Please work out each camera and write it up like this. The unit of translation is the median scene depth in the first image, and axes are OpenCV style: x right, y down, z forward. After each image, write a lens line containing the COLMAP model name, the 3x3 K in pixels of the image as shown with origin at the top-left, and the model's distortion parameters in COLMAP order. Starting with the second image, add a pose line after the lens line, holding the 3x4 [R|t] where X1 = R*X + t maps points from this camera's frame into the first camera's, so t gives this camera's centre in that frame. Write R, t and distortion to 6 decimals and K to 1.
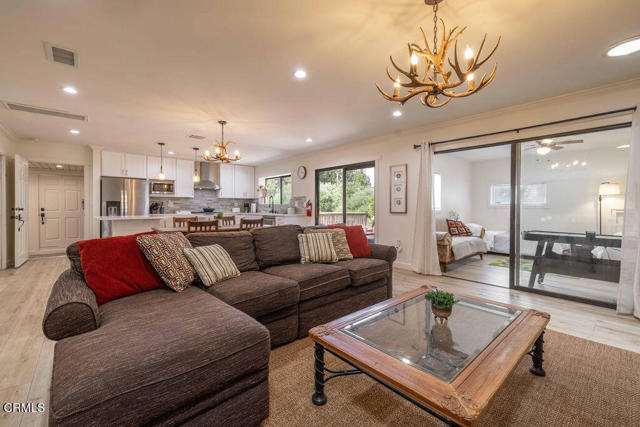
lens RADIAL K [[273.8, 0, 319.2], [0, 273.8, 207.7], [0, 0, 1]] dist [0.001668, -0.000031]
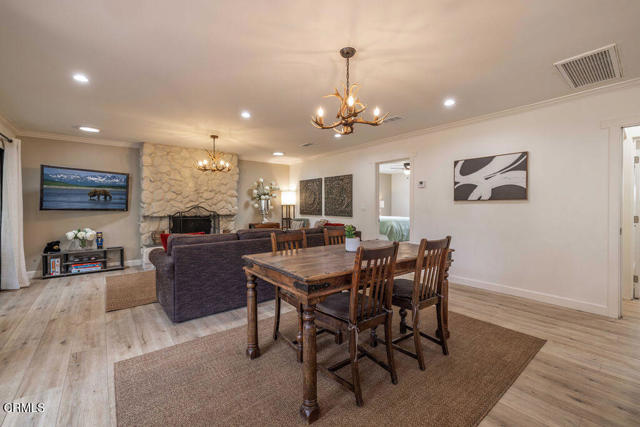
lens RADIAL K [[273.8, 0, 319.2], [0, 273.8, 207.7], [0, 0, 1]] dist [0.001668, -0.000031]
pose [[-0.998948, -0.001303, 0.045849, -0.193602], [-0.000872, 0.999955, 0.009416, -0.013547], [-0.045859, 0.009366, -0.998904, 0.913611]]
